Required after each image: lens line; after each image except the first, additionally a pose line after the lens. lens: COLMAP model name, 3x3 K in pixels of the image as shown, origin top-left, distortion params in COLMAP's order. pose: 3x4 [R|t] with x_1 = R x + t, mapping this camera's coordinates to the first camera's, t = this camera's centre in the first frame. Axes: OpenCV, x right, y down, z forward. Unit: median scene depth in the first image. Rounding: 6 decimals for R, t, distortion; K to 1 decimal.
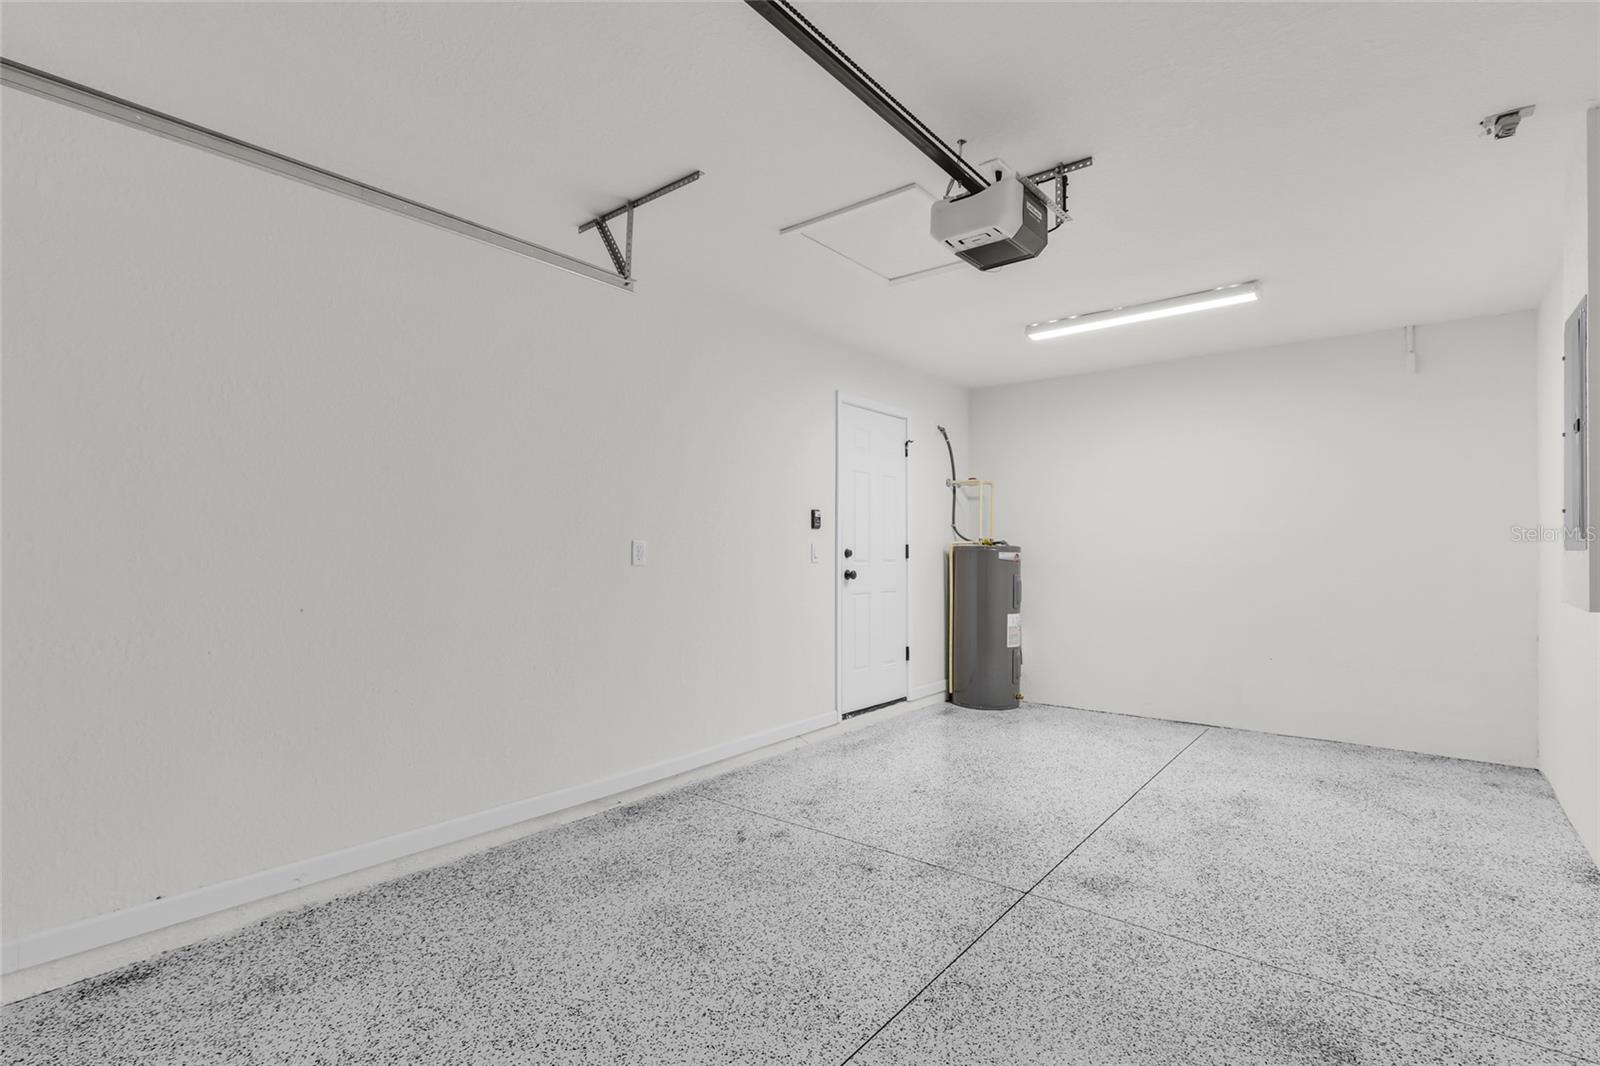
lens RADIAL K [[743.9, 0, 779.6], [0, 743.9, 562.2], [0, 0, 1]] dist [0.004309, 0.000478]
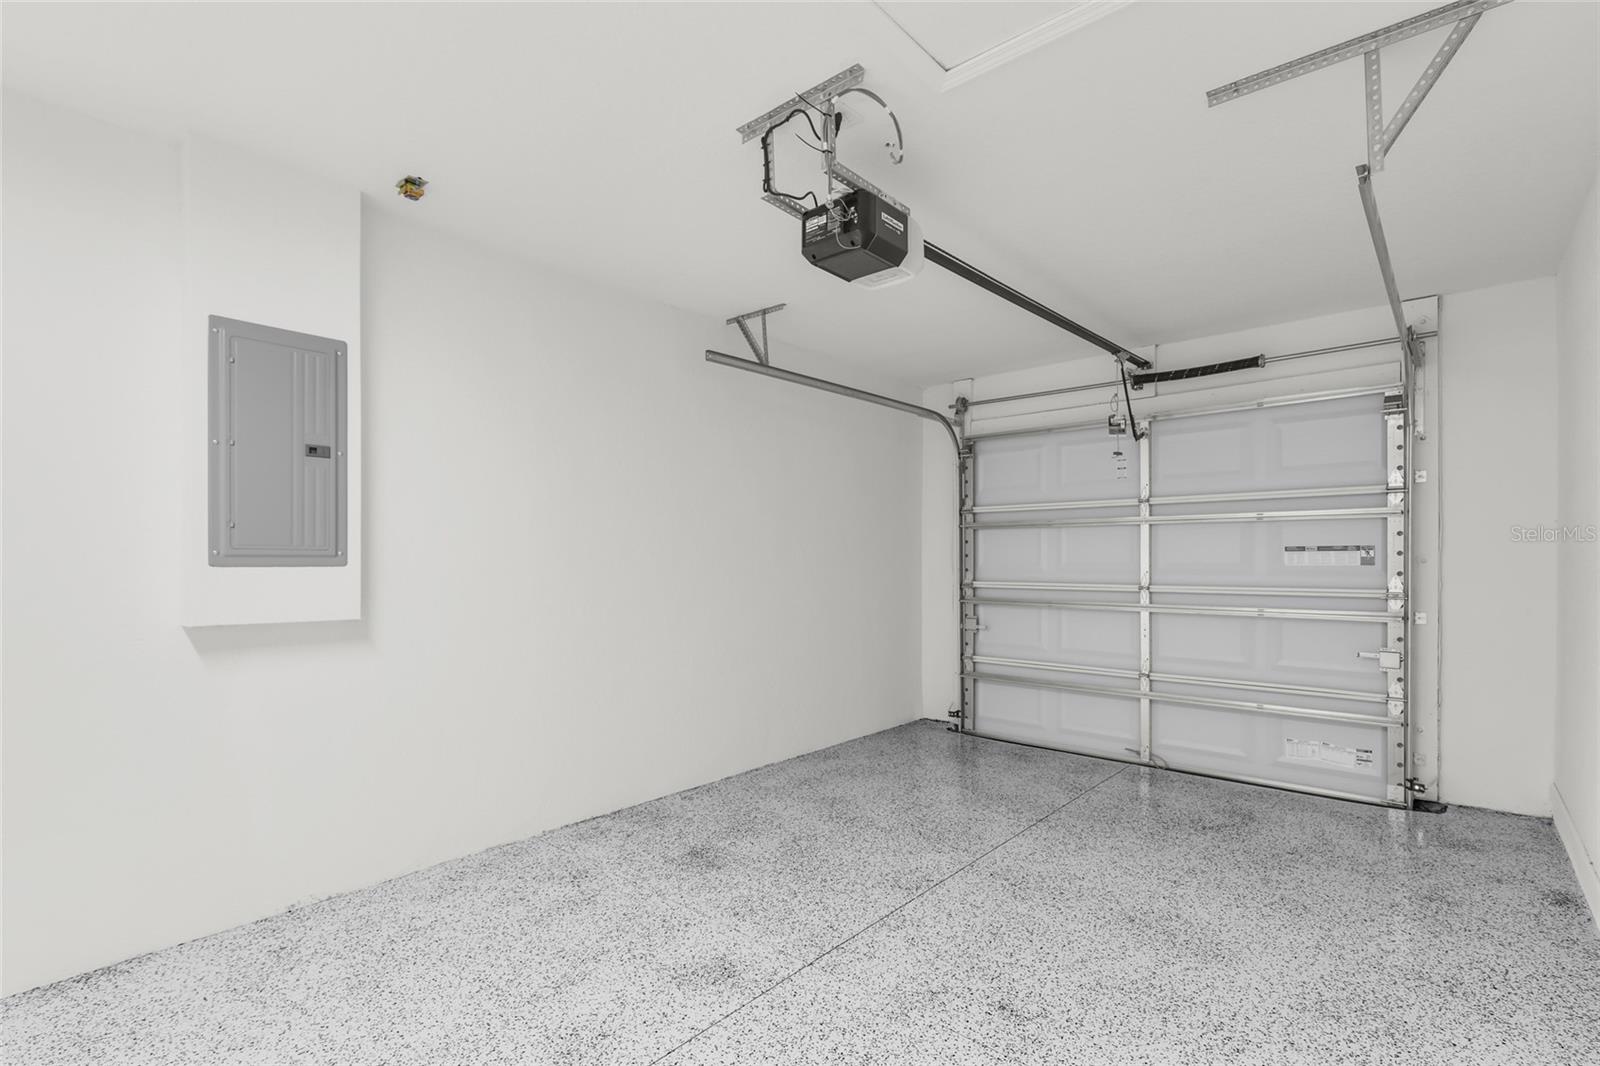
lens RADIAL K [[743.9, 0, 779.6], [0, 743.9, 562.2], [0, 0, 1]] dist [0.004309, 0.000478]
pose [[-0.999433, -0.000289, 0.033659, 0.358972], [0.000342, 0.999824, 0.018743, -0.039406], [-0.033658, 0.018744, -0.999258, 1.971676]]
